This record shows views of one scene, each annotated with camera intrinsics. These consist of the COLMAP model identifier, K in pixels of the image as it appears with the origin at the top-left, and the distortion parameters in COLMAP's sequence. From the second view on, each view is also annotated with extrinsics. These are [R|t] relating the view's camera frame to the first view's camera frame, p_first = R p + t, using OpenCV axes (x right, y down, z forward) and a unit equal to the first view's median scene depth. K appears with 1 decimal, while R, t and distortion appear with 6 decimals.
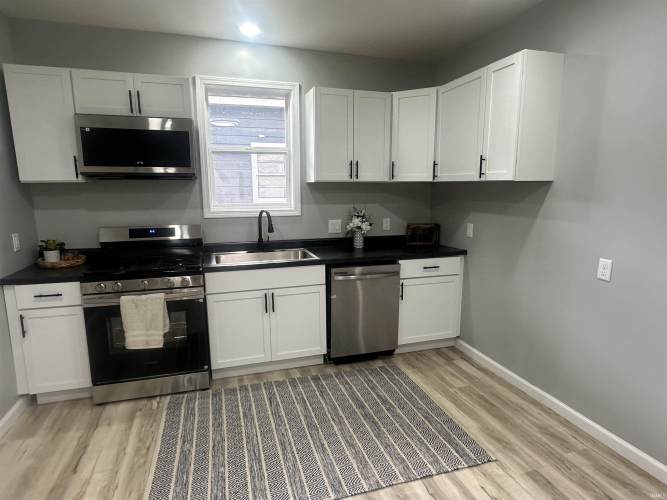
lens RADIAL K [[390.5, 0, 333.5], [0, 390.5, 250.0], [0, 0, 1]] dist [-0.002162, -0.000029]
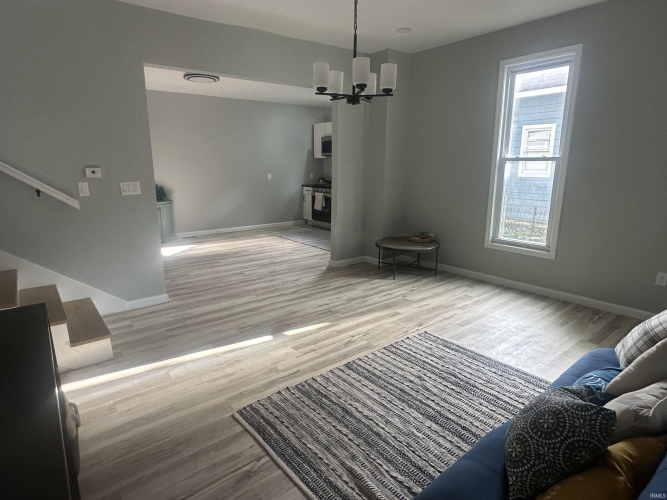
lens RADIAL K [[390.5, 0, 333.5], [0, 390.5, 250.0], [0, 0, 1]] dist [-0.002162, -0.000029]
pose [[0.368397, 0.207274, -0.906268, 2.537894], [-0.152940, 0.975059, 0.160837, 0.035334], [0.917002, 0.079352, 0.390909, -0.132553]]
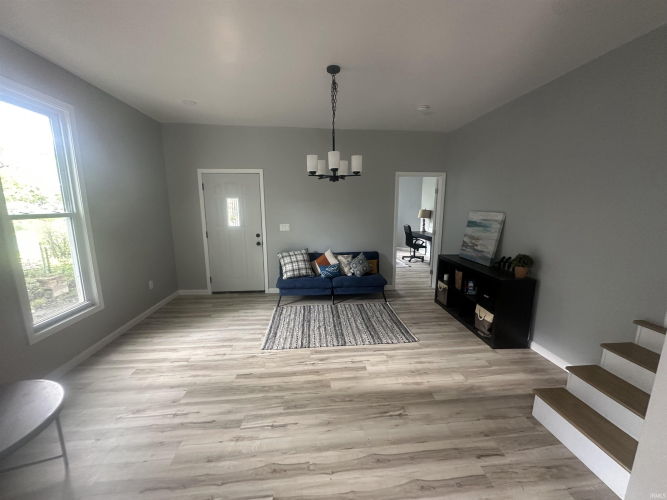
lens RADIAL K [[270.2, 0, 335.3], [0, 270.2, 248.8], [0, 0, 1]] dist [-0.001541, -0.000029]
pose [[0.201236, -0.154020, 0.967358, -2.596070], [0.153736, 0.980288, 0.124097, -0.183249], [-0.967403, 0.123745, 0.220947, 0.401088]]
